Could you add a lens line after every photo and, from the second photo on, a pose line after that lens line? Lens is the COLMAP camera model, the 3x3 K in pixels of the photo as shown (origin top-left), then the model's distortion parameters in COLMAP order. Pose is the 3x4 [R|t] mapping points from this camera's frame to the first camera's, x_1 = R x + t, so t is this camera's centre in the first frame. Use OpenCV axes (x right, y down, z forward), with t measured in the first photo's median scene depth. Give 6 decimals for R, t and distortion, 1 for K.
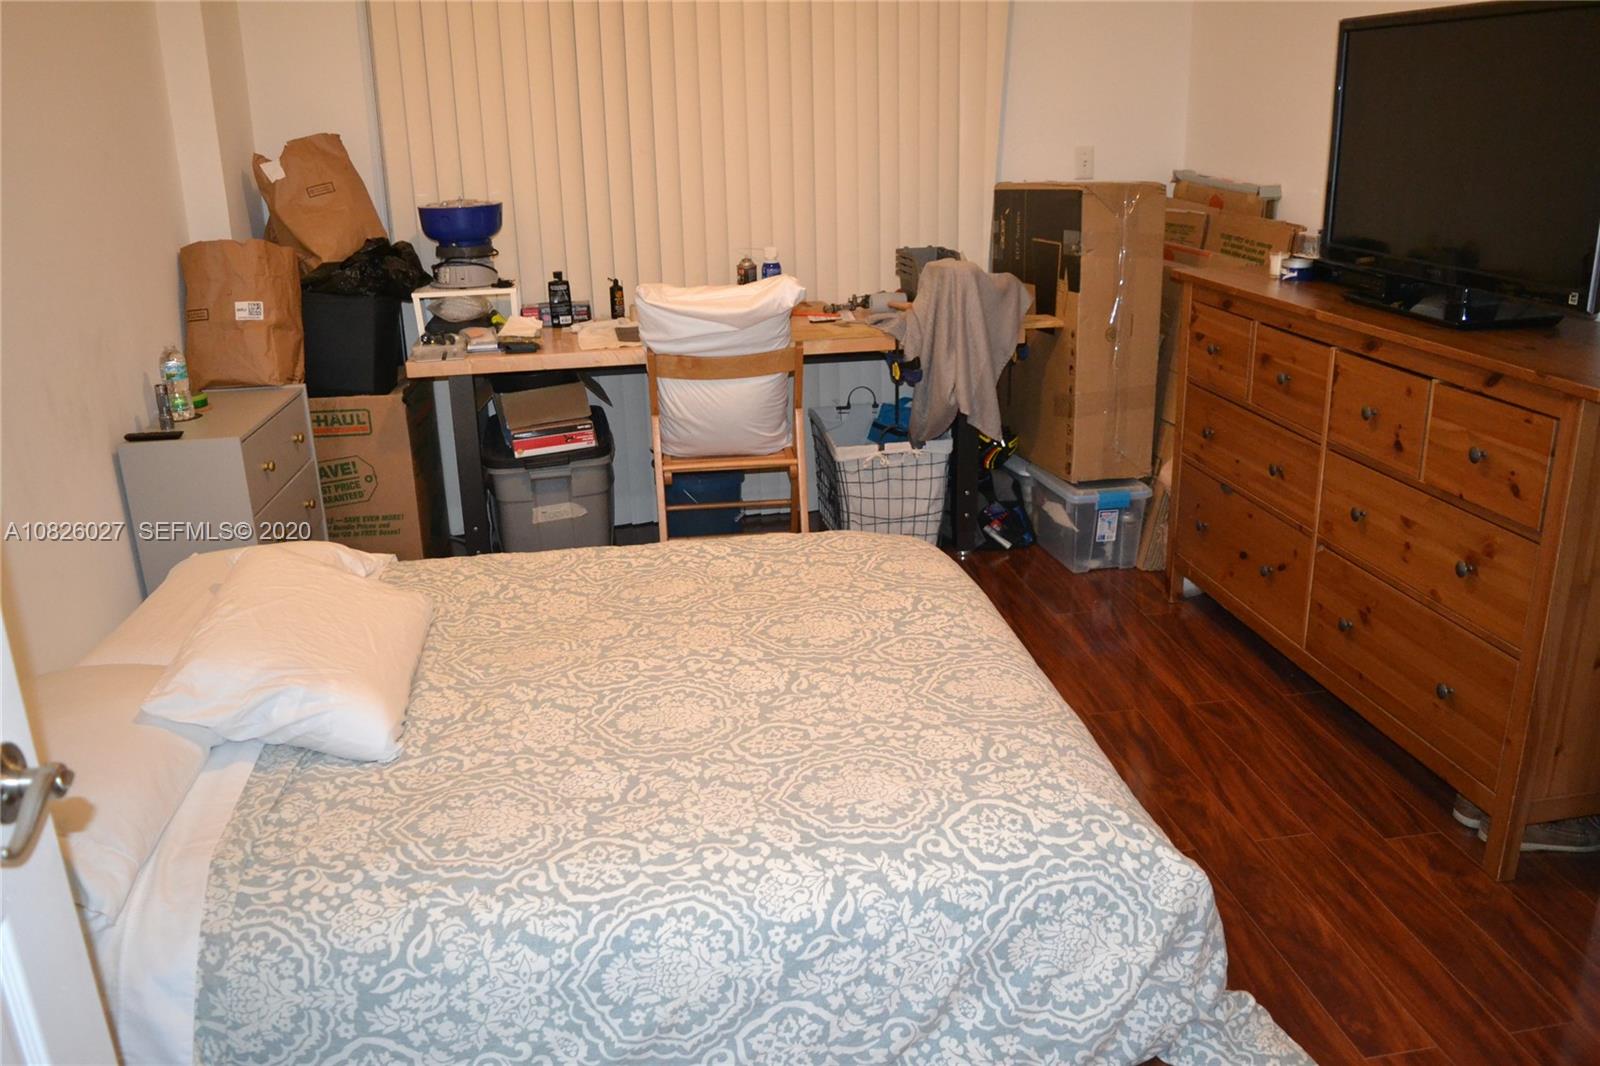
lens RADIAL K [[1285.5, 0, 786.7], [0, 1285.5, 531.0], [0, 0, 1]] dist [-0.093185, 0.025312]
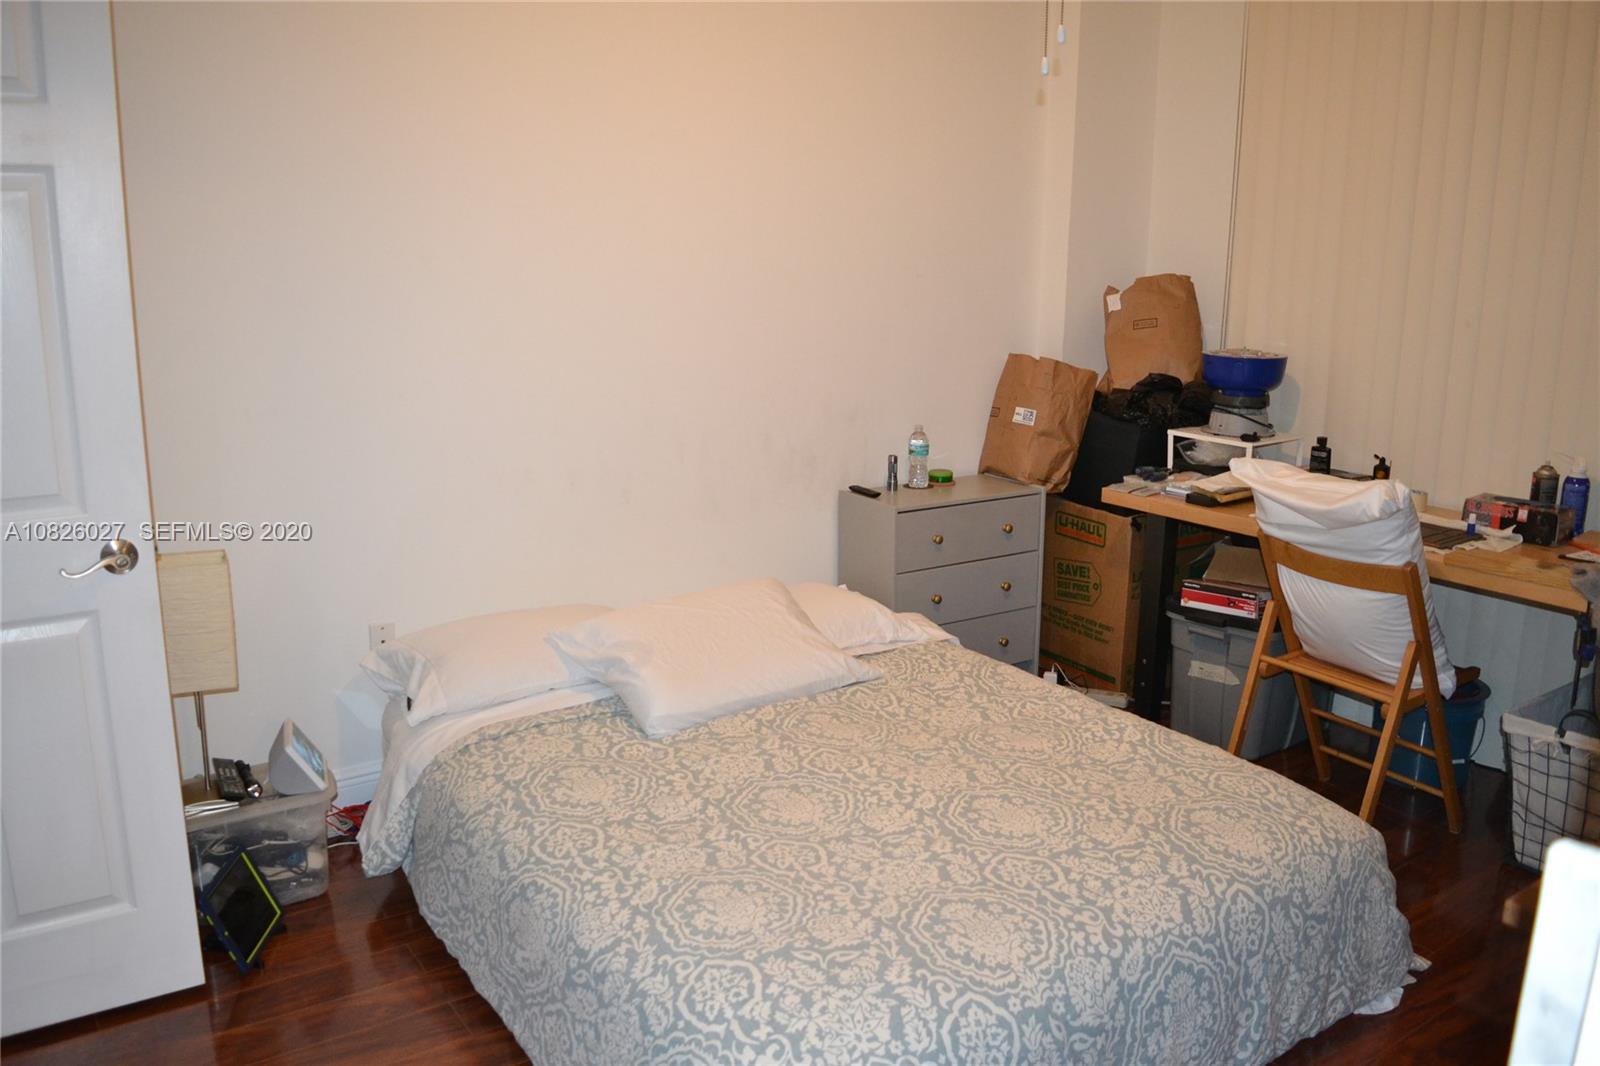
lens RADIAL K [[1285.5, 0, 786.7], [0, 1285.5, 531.0], [0, 0, 1]] dist [-0.093185, 0.025312]
pose [[0.438854, 0.233856, -0.867594, 0.655950], [-0.304209, 0.947190, 0.101434, -0.155140], [0.845497, 0.219415, 0.486819, 0.312951]]
